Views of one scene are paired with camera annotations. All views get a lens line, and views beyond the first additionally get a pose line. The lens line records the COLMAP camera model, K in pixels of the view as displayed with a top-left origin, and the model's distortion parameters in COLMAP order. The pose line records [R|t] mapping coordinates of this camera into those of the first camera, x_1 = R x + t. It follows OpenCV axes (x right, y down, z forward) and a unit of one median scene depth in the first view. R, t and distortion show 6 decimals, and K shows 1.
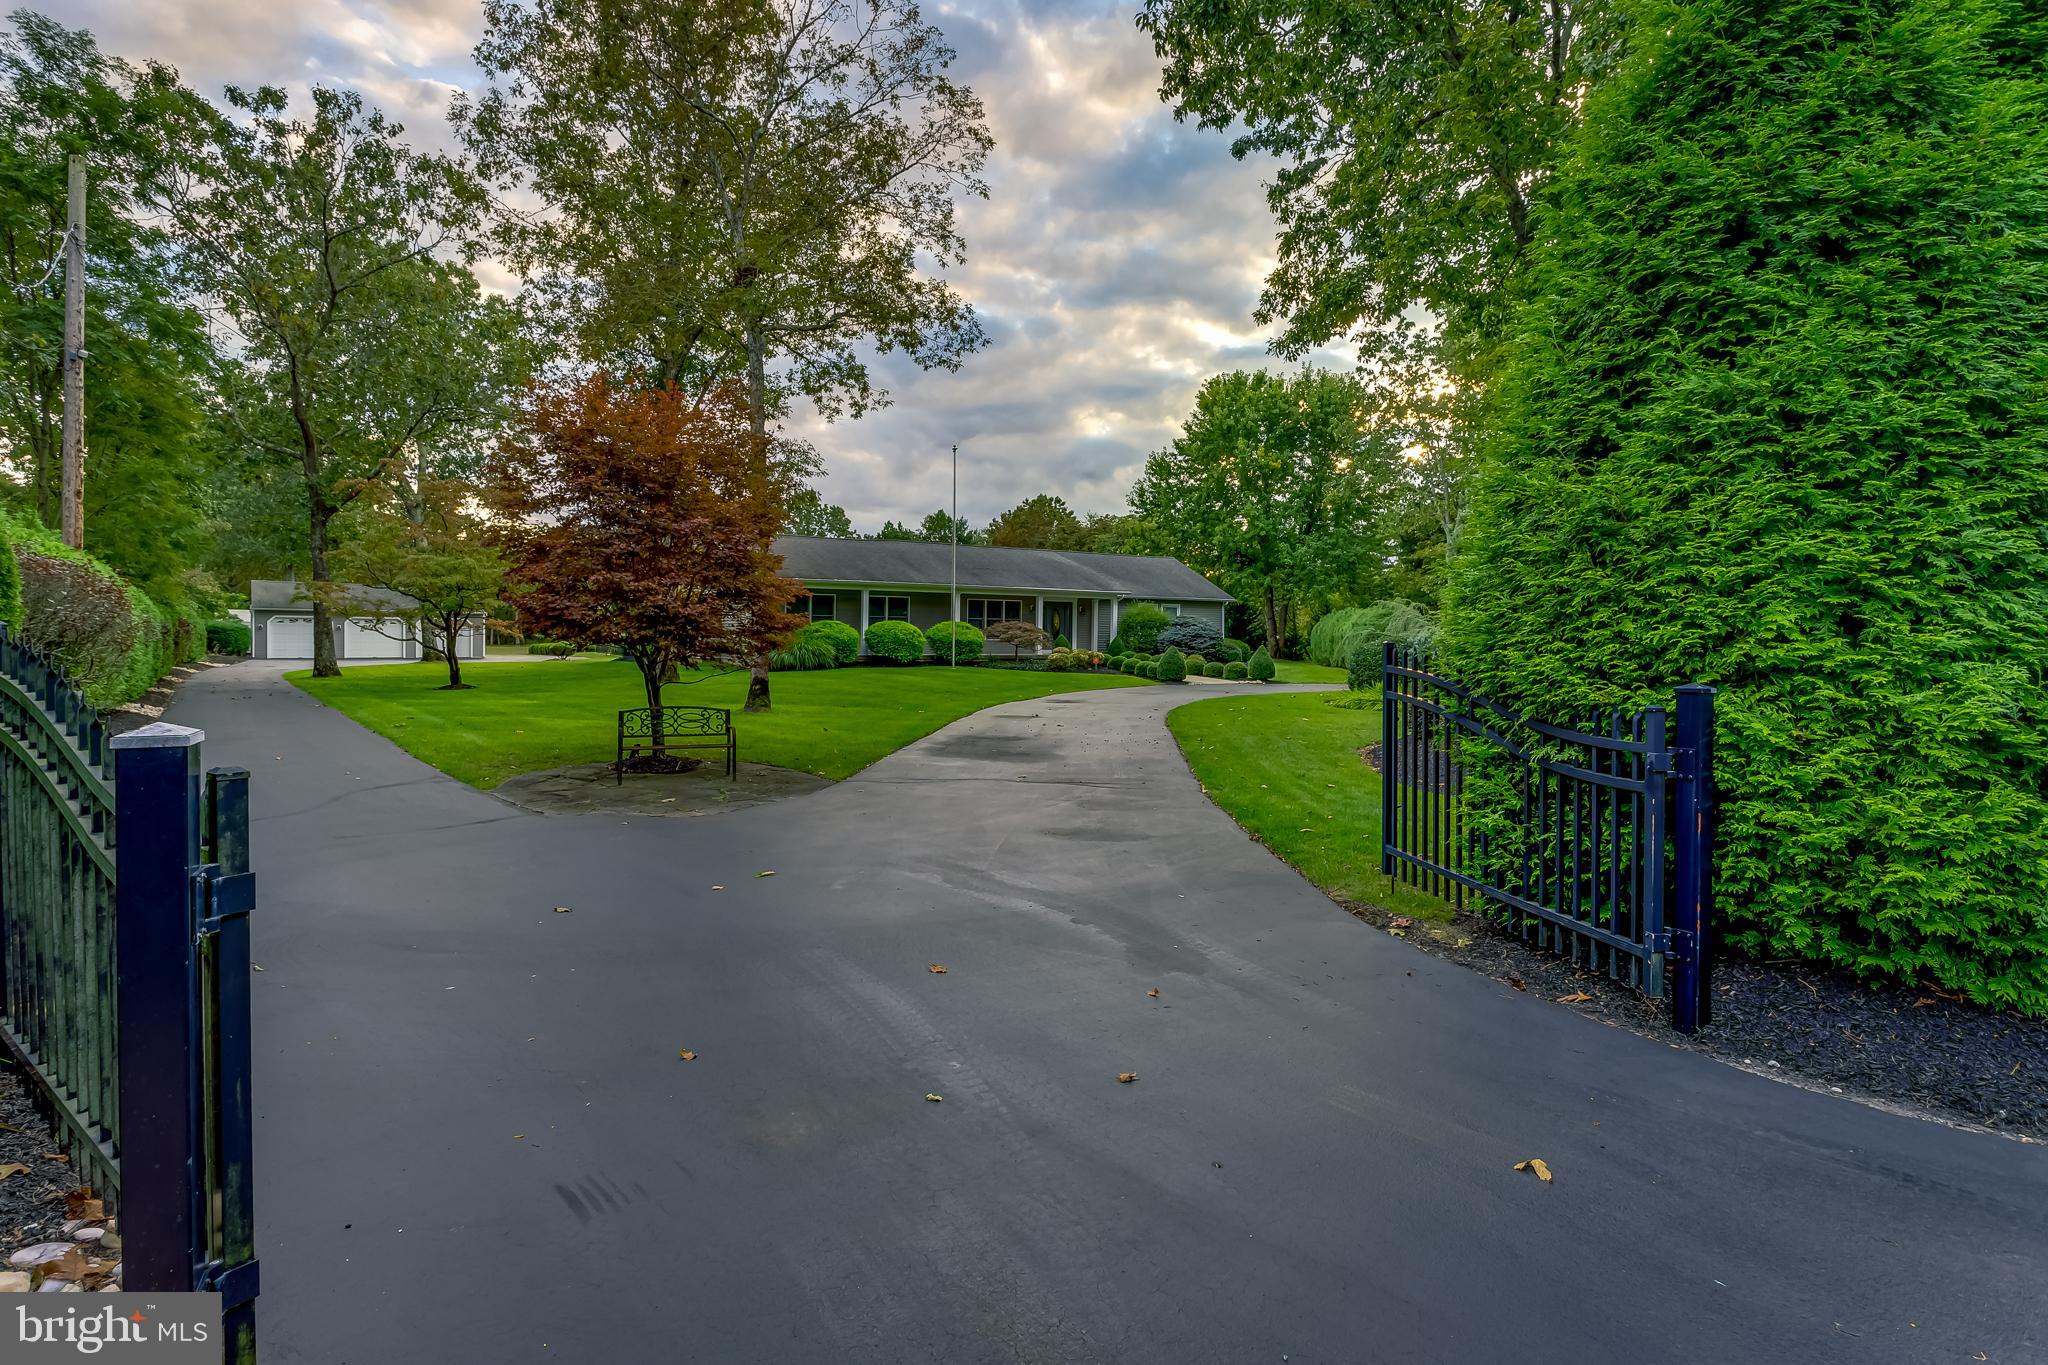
lens RADIAL K [[909.5, 0, 1023.0], [0, 909.5, 645.3], [0, 0, 1]] dist [0.000029, -0.000056]
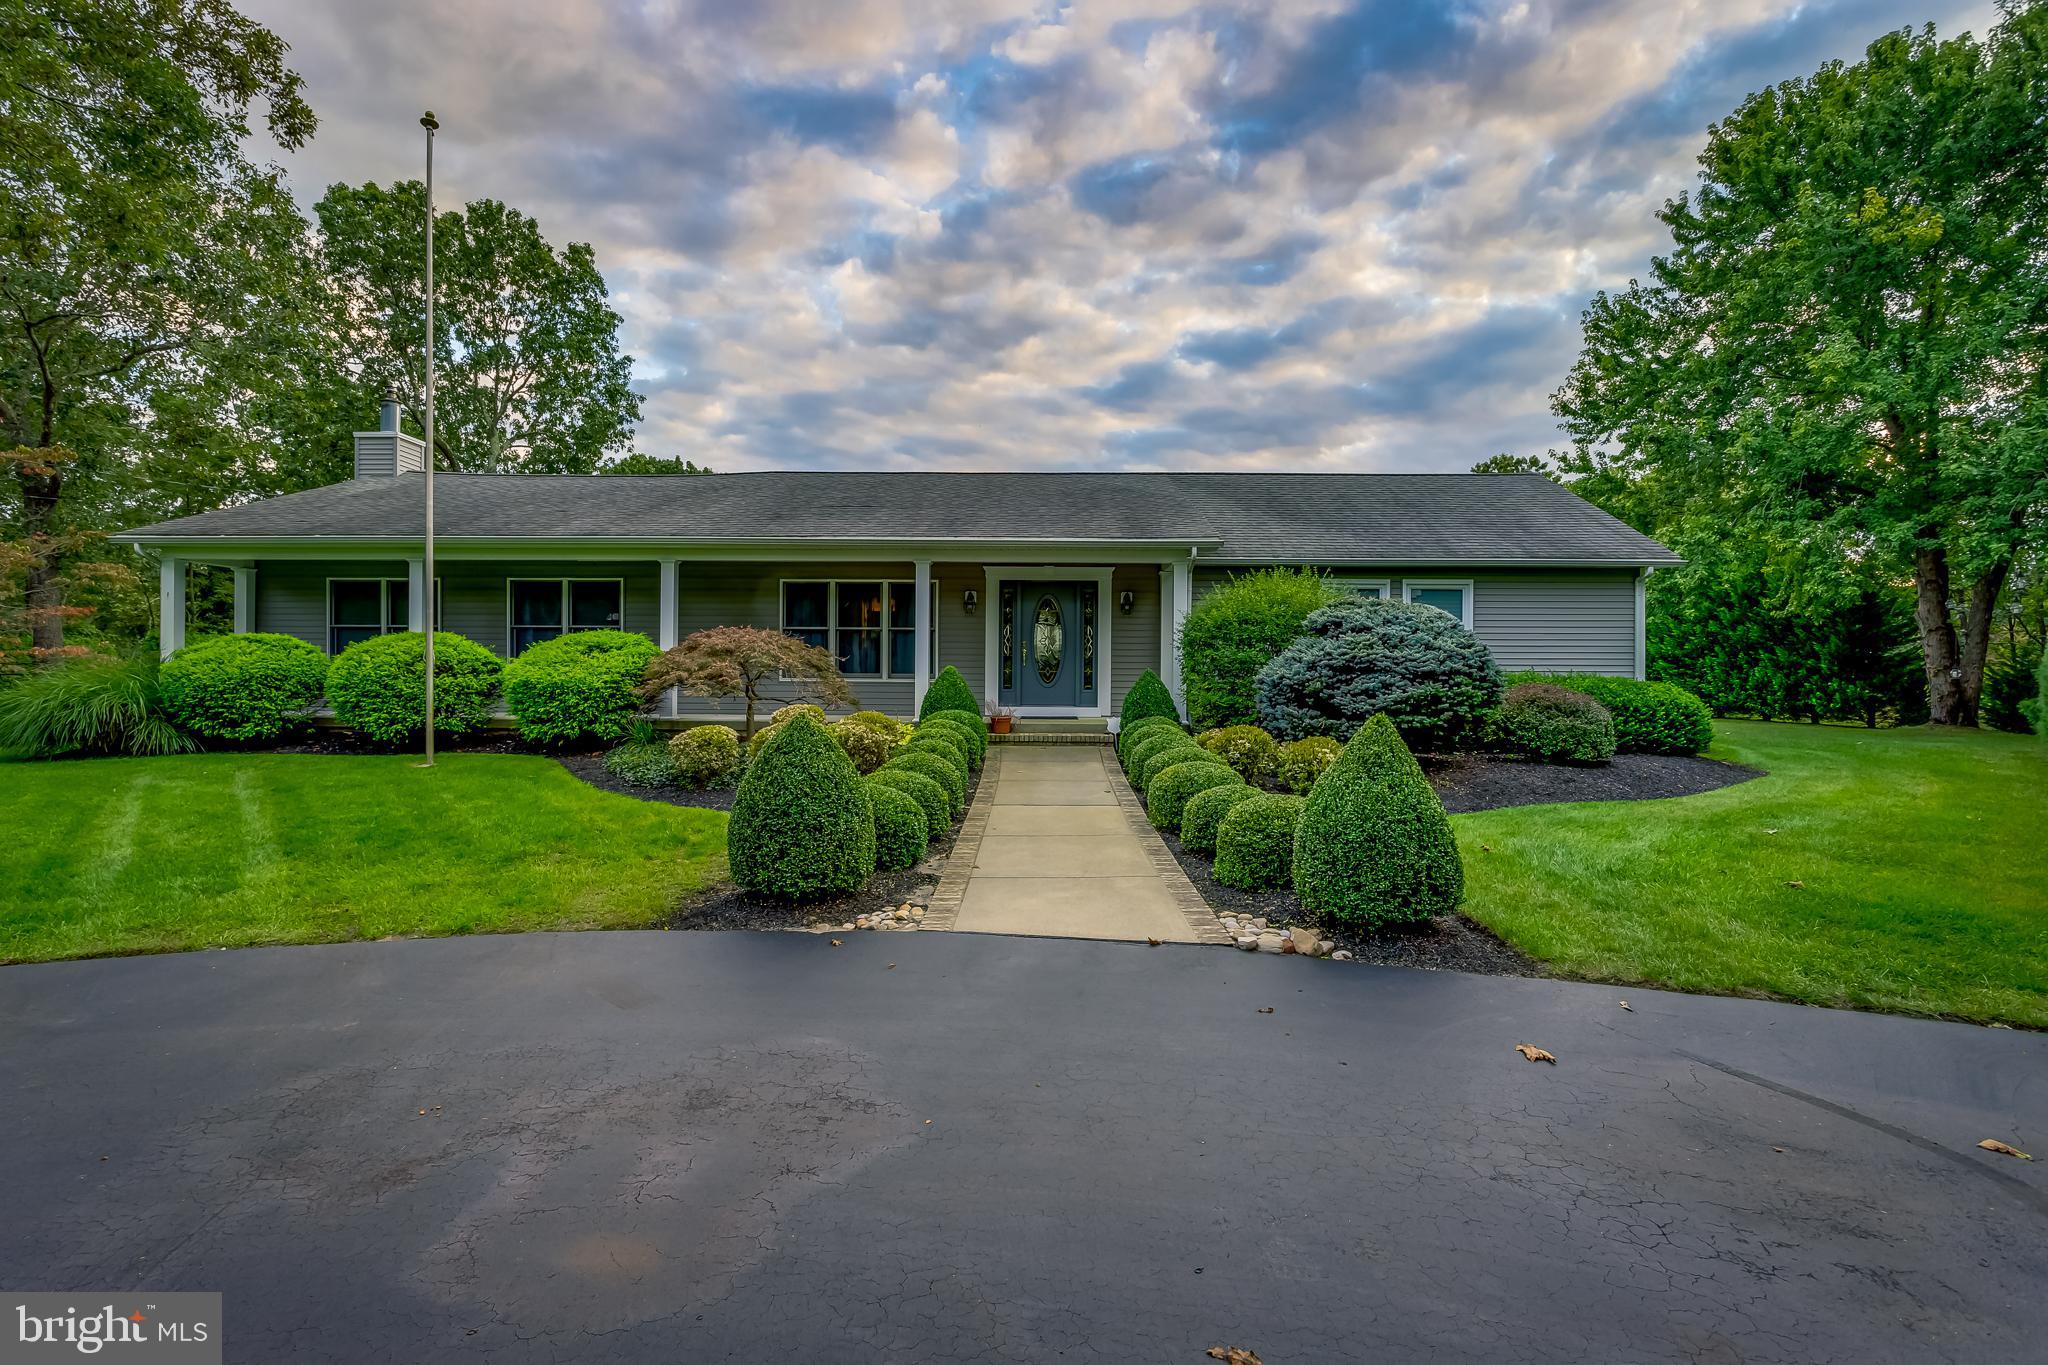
lens RADIAL K [[909.5, 0, 1023.0], [0, 909.5, 645.3], [0, 0, 1]] dist [0.000029, -0.000056]
pose [[0.836796, -0.005873, -0.547483, 0.233618], [-0.010844, 0.999569, -0.027297, -0.010099], [0.547407, 0.028778, 0.836372, 0.663158]]
